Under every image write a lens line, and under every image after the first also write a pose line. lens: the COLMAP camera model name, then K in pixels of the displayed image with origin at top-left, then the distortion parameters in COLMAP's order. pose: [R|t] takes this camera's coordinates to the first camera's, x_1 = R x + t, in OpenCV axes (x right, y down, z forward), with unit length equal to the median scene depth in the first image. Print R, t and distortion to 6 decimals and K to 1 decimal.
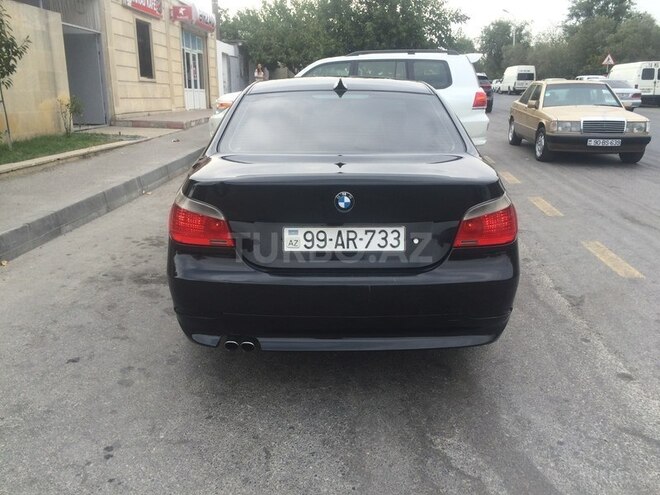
lens RADIAL K [[565.8, 0, 330.0], [0, 565.8, 247.5], [0, 0, 1]] dist [0.070693, -0.094435]
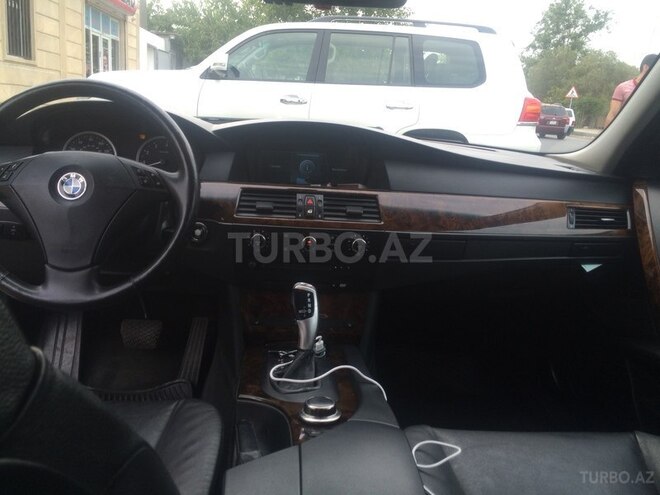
lens RADIAL K [[570.6, 0, 330.0], [0, 570.6, 247.5], [0, 0, 1]] dist [0.063300, -0.104107]
pose [[0.994018, 0.044316, 0.099818, 0.000411], [-0.040948, 0.998529, -0.035535, -0.053571], [-0.101246, 0.031235, 0.994371, 0.265864]]
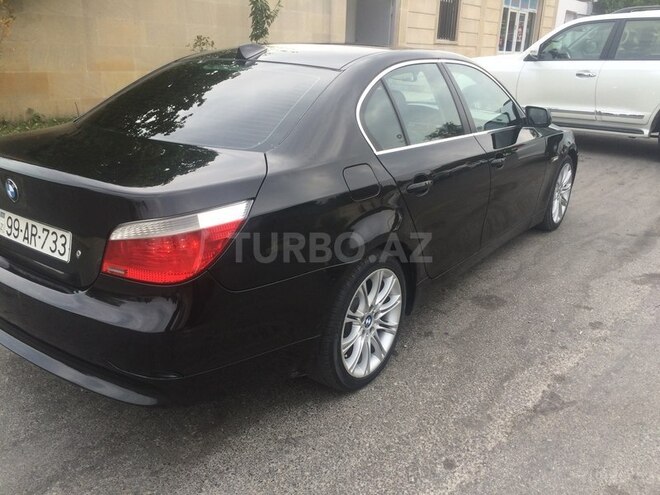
lens RADIAL K [[565.8, 0, 330.0], [0, 565.8, 247.5], [0, 0, 1]] dist [0.070693, -0.094435]
pose [[0.805016, 0.212618, -0.553844, 0.140224], [-0.178460, 0.977119, 0.115718, -0.027988], [0.565775, 0.005685, 0.824540, 0.084682]]
